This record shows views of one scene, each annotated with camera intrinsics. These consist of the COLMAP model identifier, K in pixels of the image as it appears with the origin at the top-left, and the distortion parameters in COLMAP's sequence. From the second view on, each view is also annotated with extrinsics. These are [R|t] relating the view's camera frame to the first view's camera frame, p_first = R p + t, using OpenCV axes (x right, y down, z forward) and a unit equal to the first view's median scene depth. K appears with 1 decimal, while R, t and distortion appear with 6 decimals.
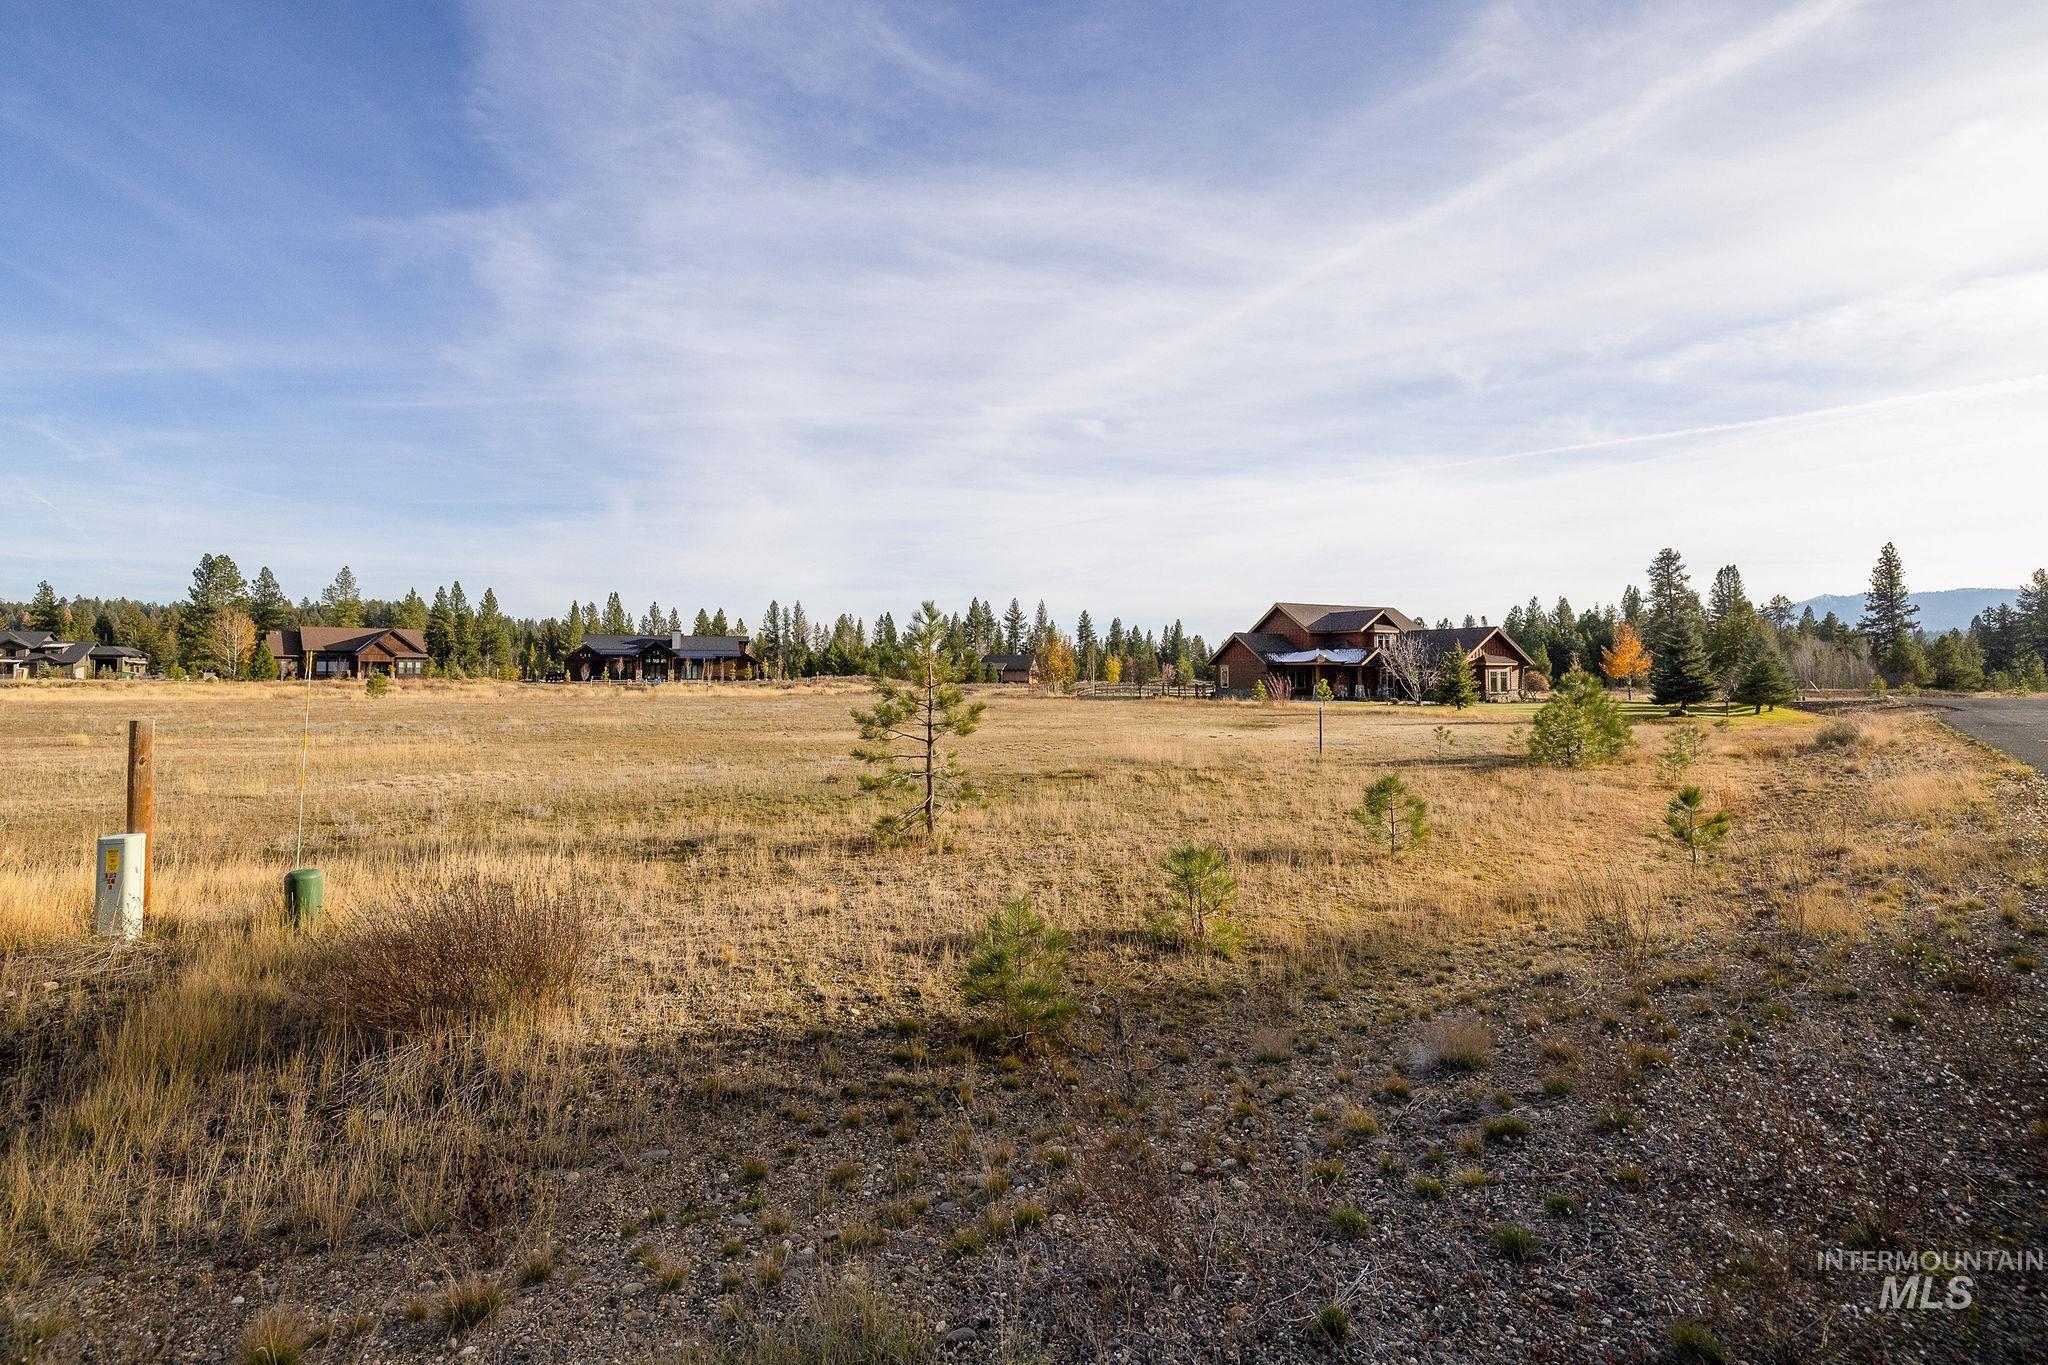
lens RADIAL K [[919.3, 0, 967.3], [0, 919.3, 671.8], [0, 0, 1]] dist [0.001351, 0.000393]
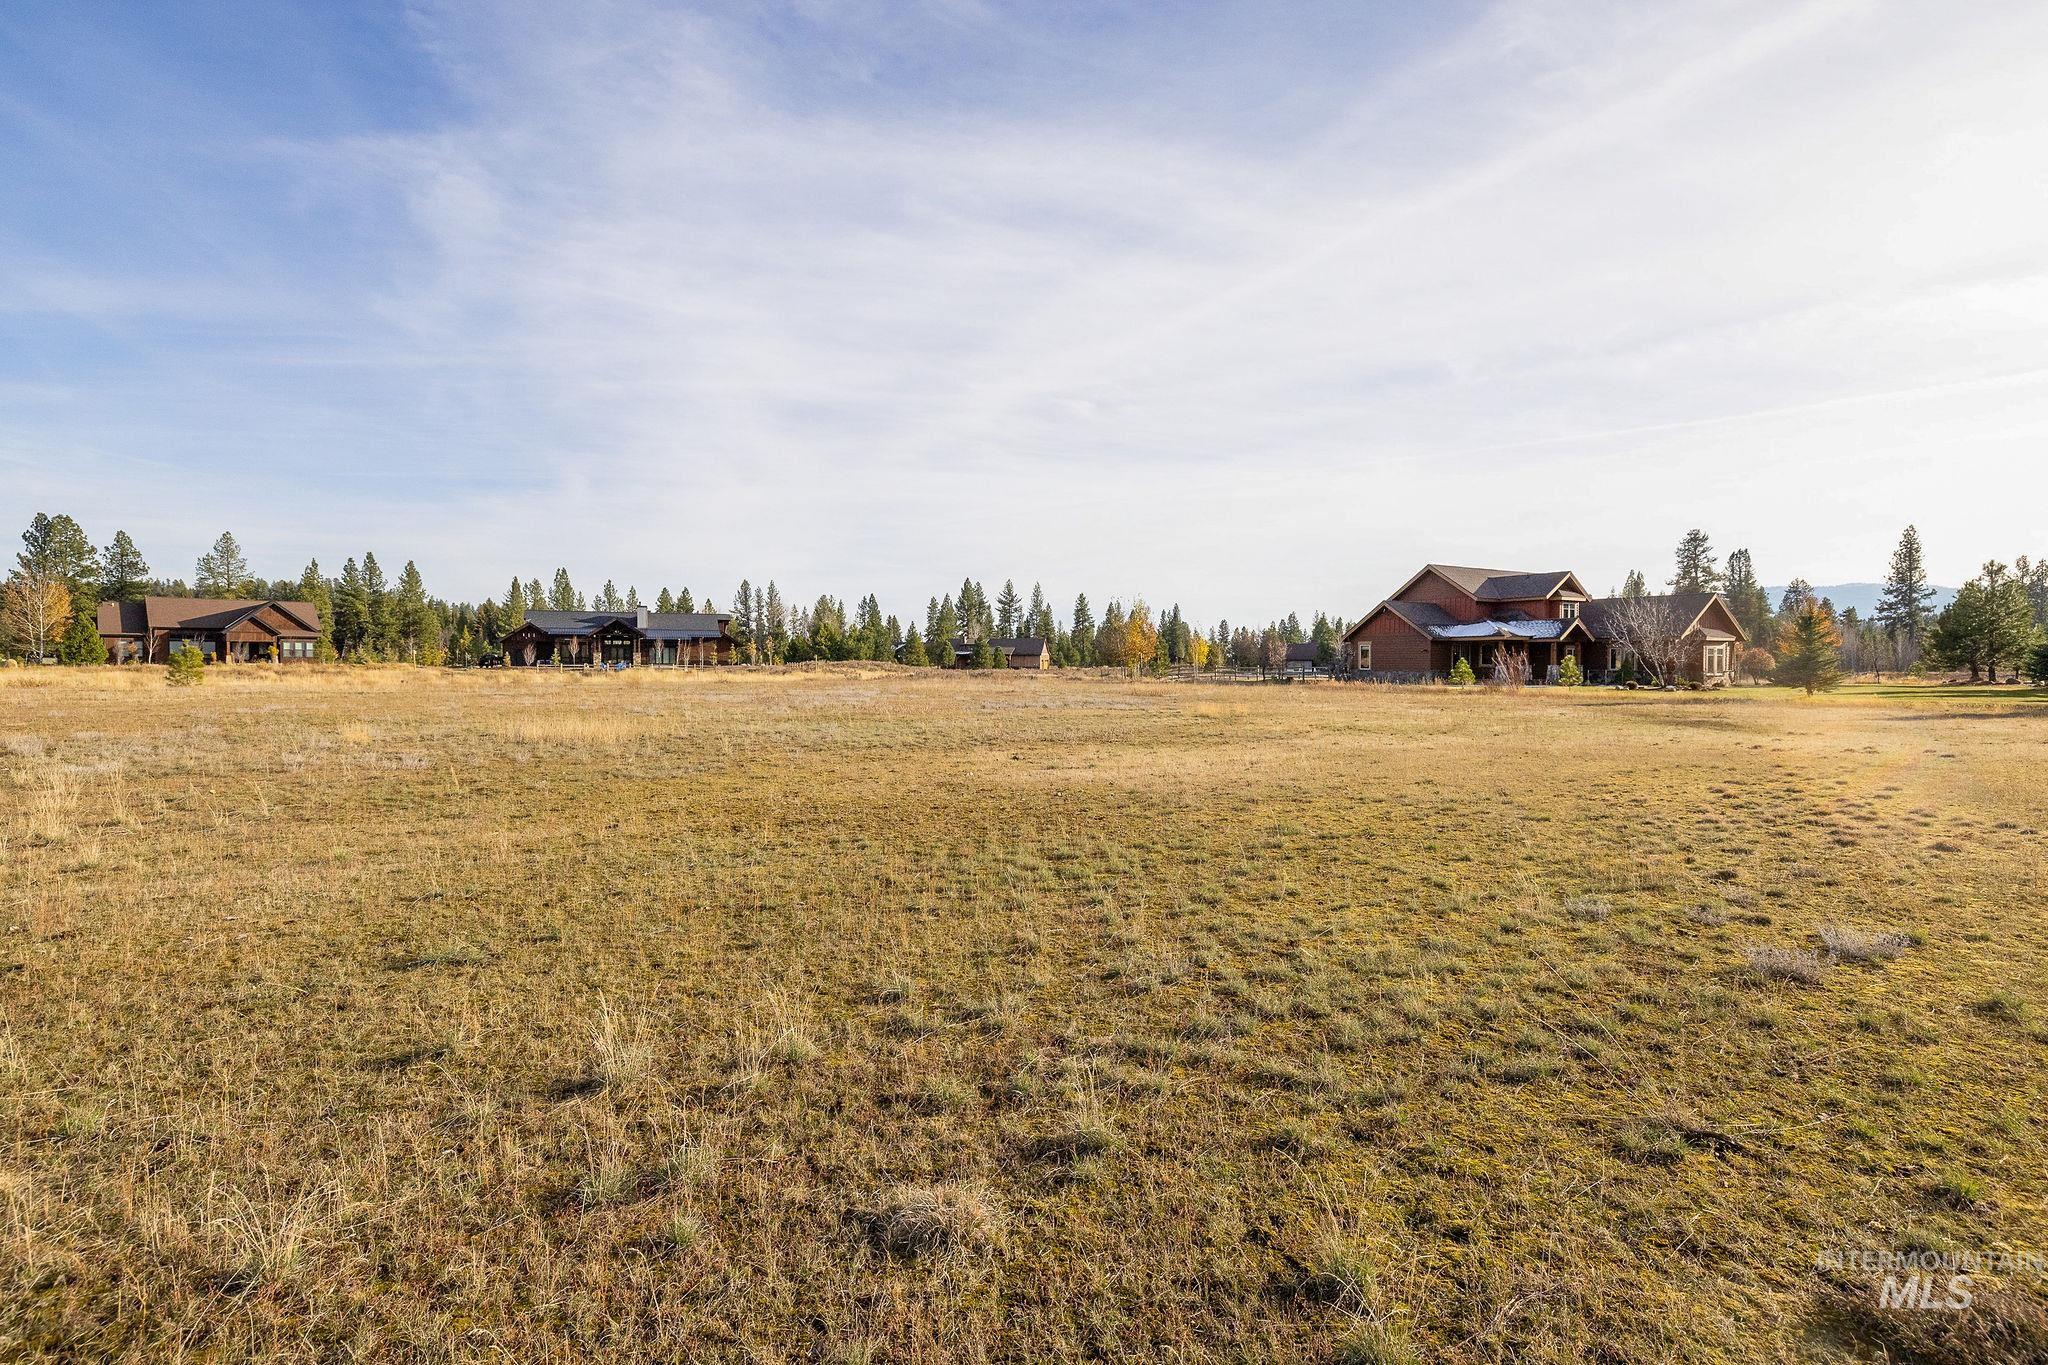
lens RADIAL K [[919.2, 0, 1043.8], [0, 919.2, 619.3], [0, 0, 1]] dist [0.001242, 0.000227]
pose [[0.992708, 0.004620, 0.120455, -0.050808], [0.000703, 0.999026, -0.044116, 0.004373], [-0.120542, 0.043879, 0.991738, 0.111342]]
